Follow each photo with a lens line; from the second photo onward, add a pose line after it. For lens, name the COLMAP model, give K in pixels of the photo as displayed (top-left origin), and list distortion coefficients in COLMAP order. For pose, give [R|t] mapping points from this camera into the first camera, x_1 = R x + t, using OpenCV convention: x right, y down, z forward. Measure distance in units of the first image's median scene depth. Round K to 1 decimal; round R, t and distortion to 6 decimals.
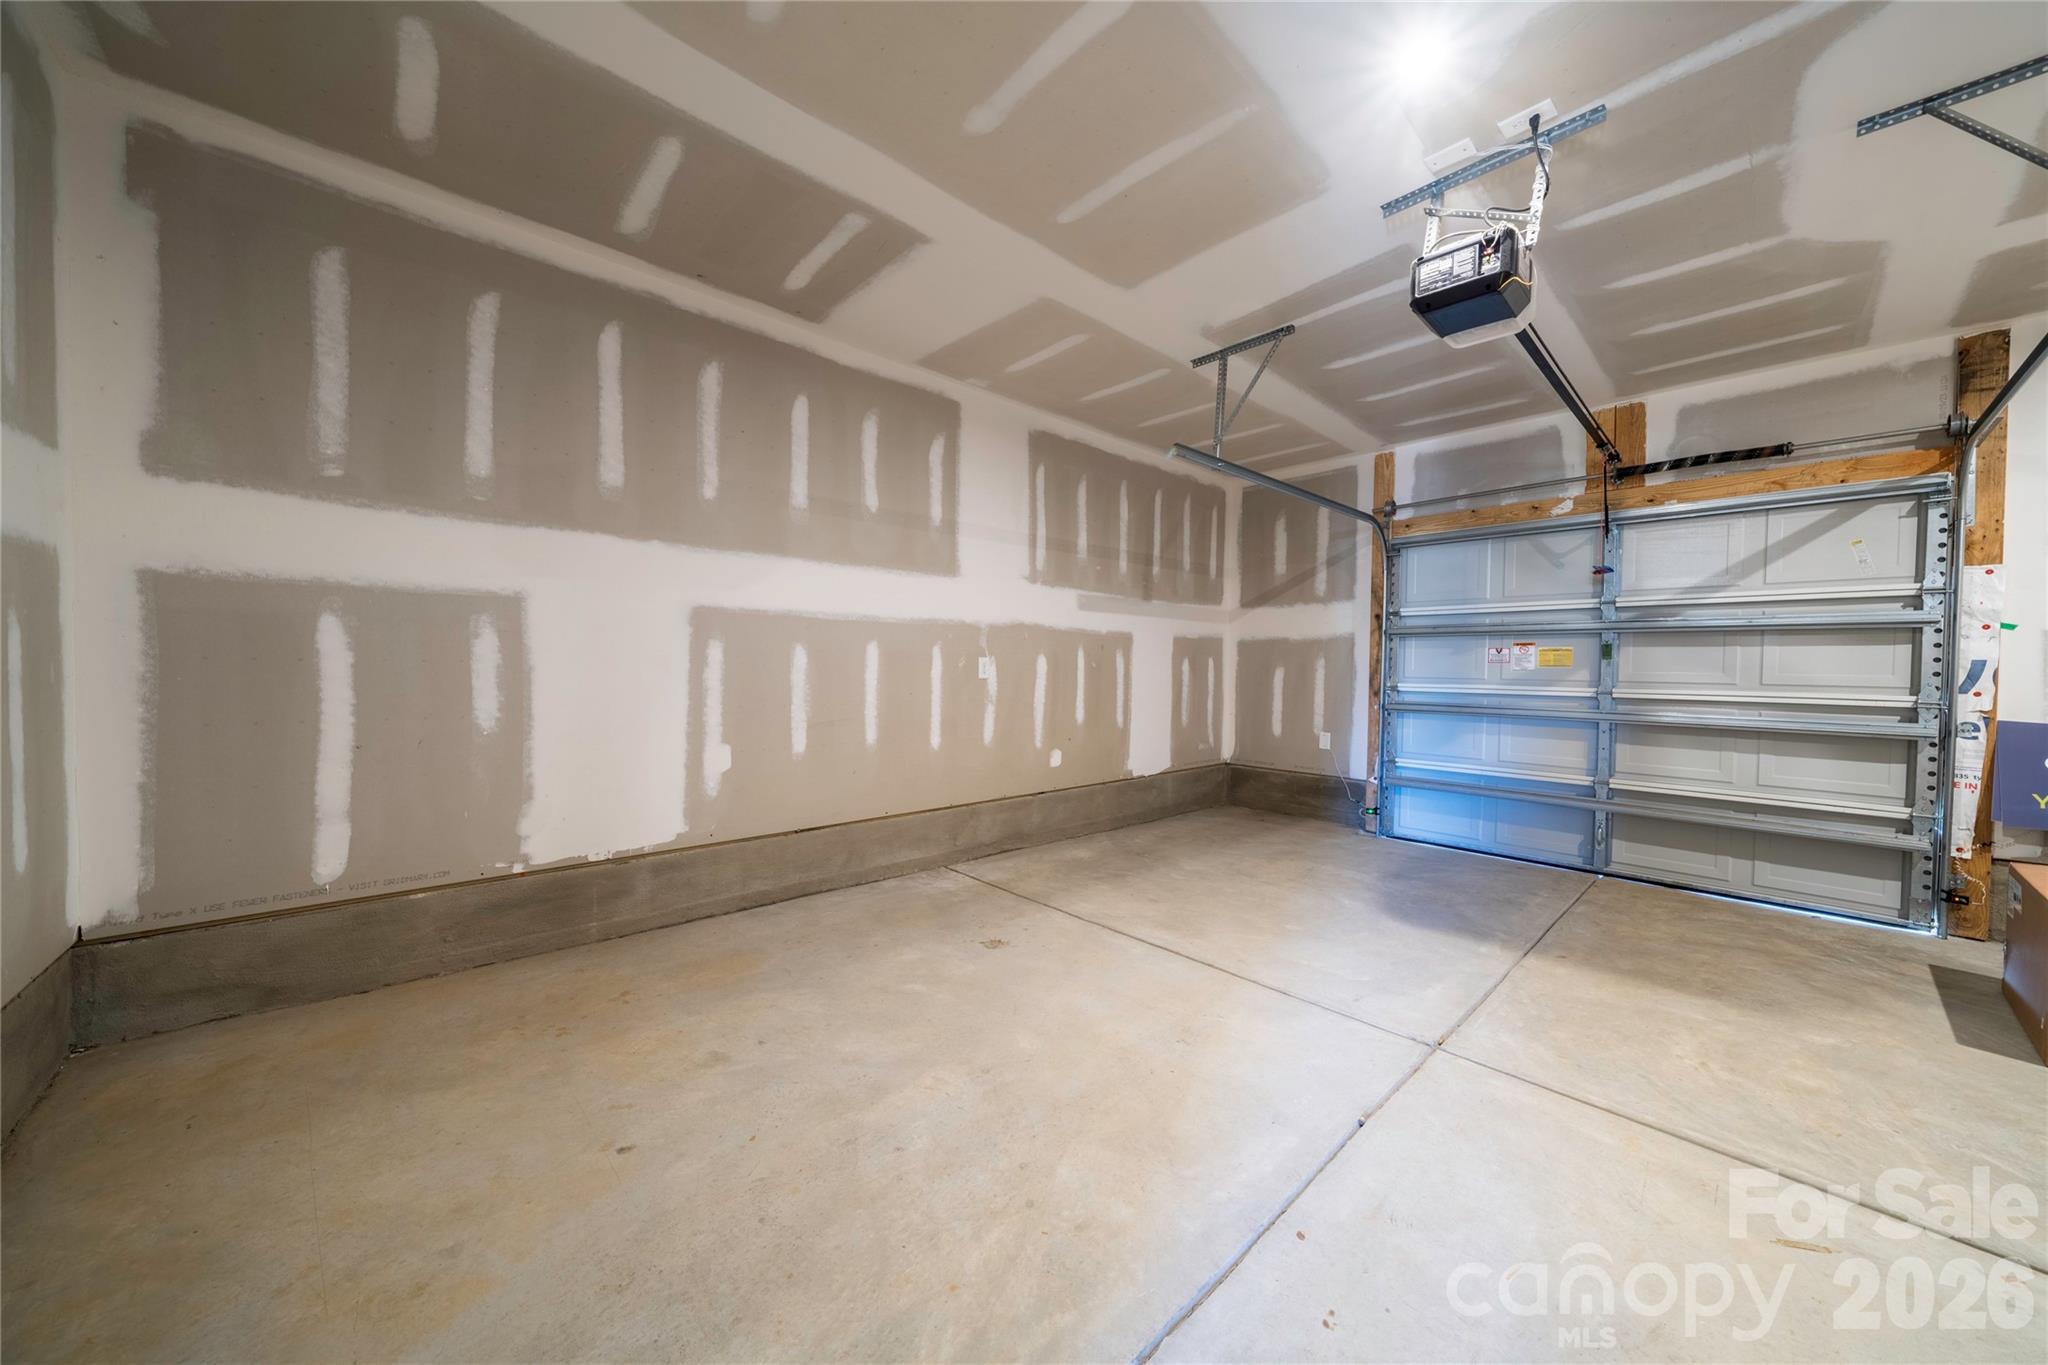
lens RADIAL K [[708.9, 0, 1020.9], [0, 708.9, 677.3], [0, 0, 1]] dist [-0.002645, 0.000106]
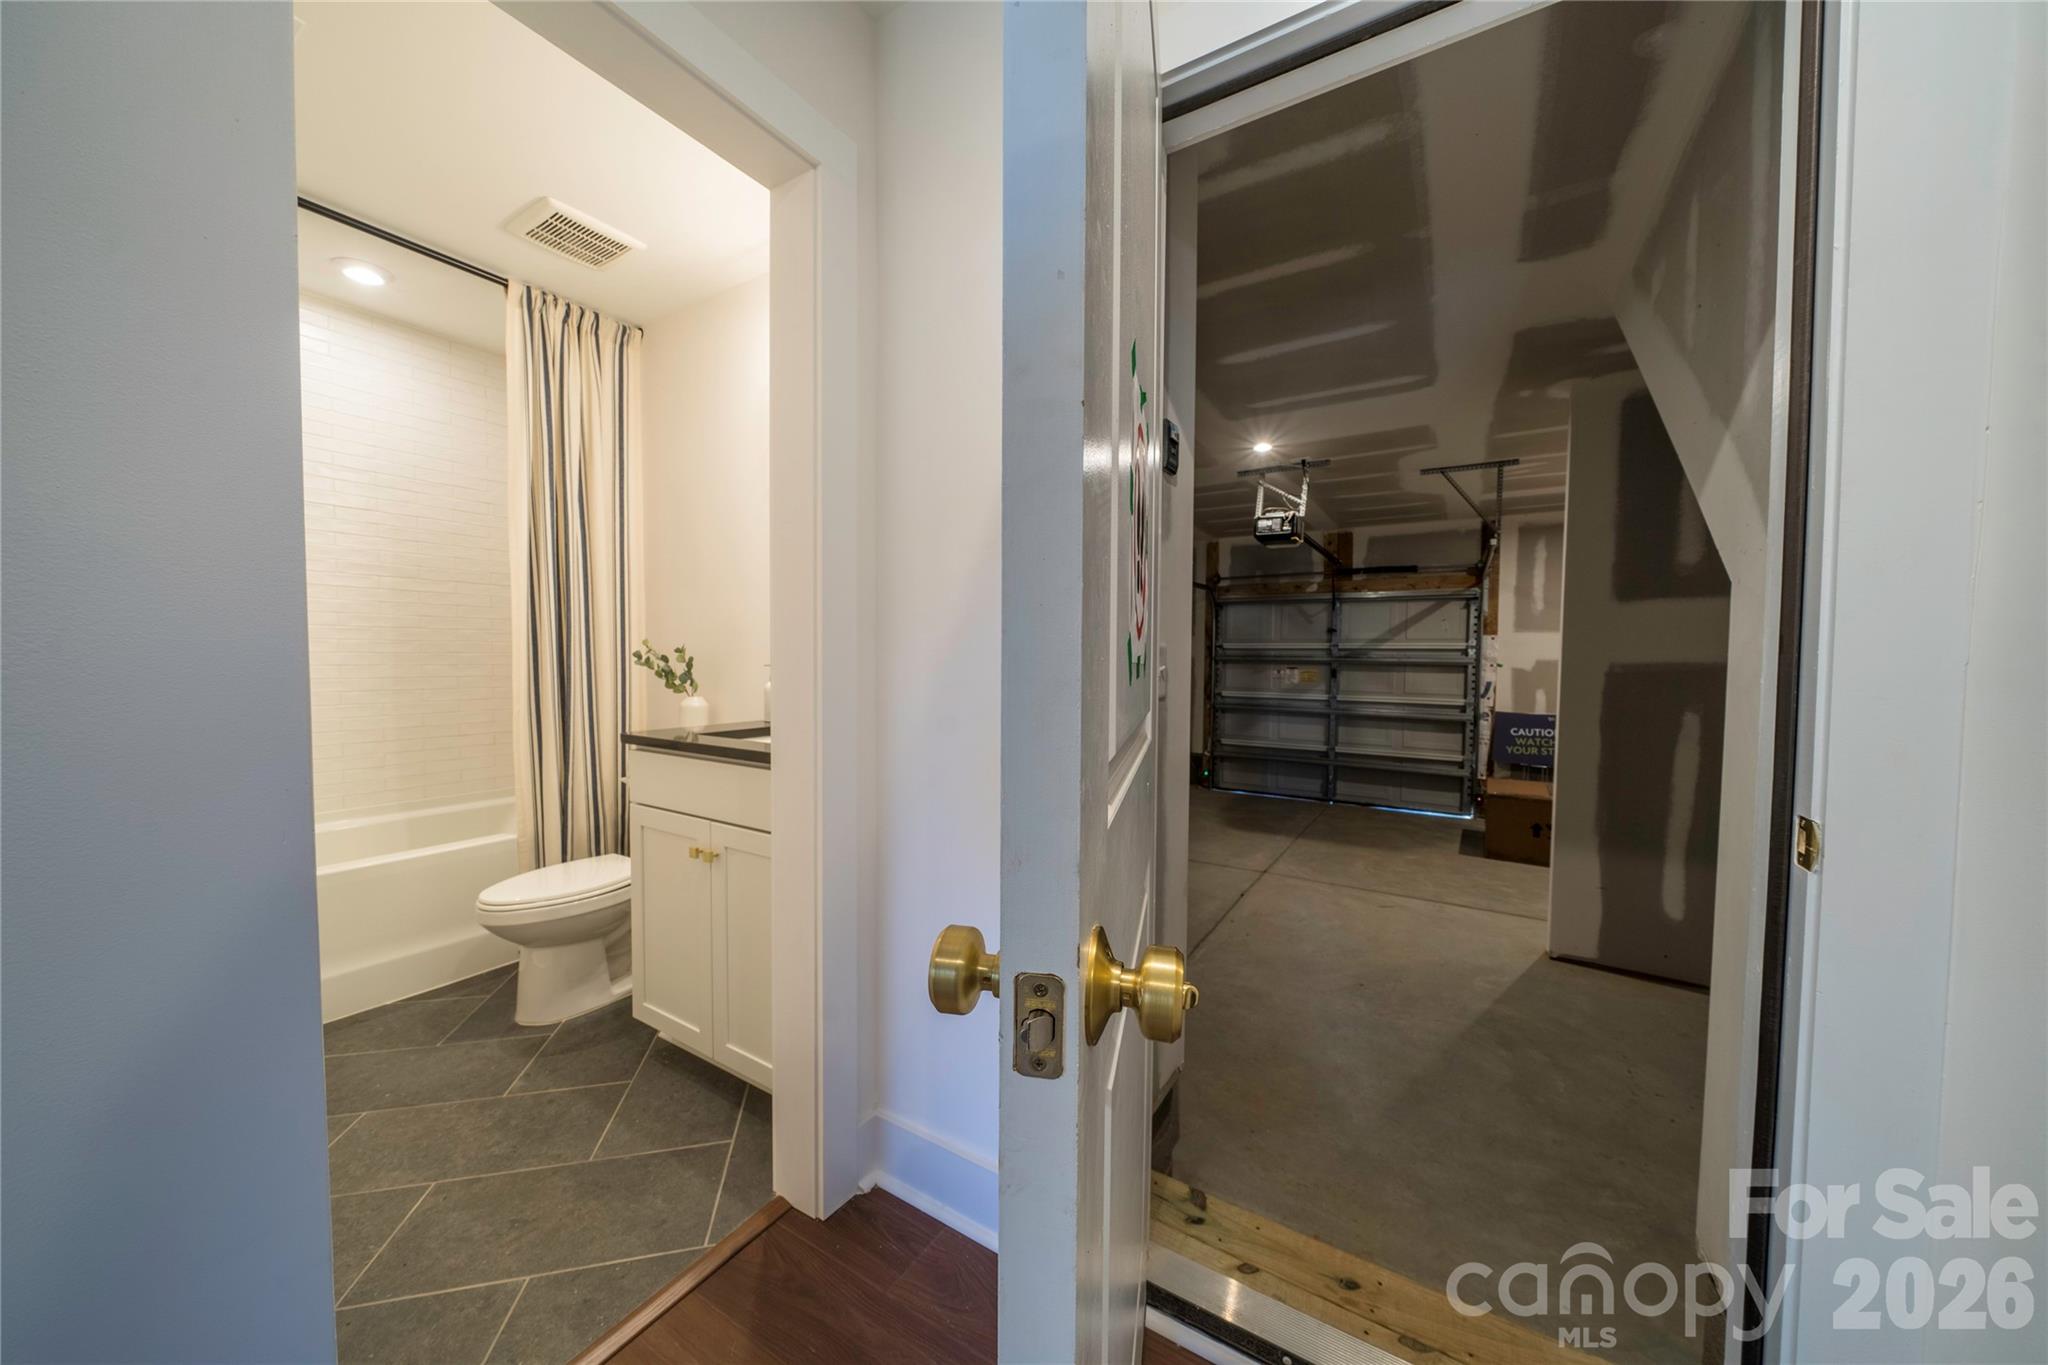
lens RADIAL K [[708.9, 0, 1015.0], [0, 708.9, 678.3], [0, 0, 1]] dist [-0.002645, 0.000106]
pose [[0.966283, -0.015071, 0.257041, -0.438708], [0.009525, 0.999694, 0.022811, -0.084373], [-0.257306, -0.019593, 0.966131, -0.559020]]
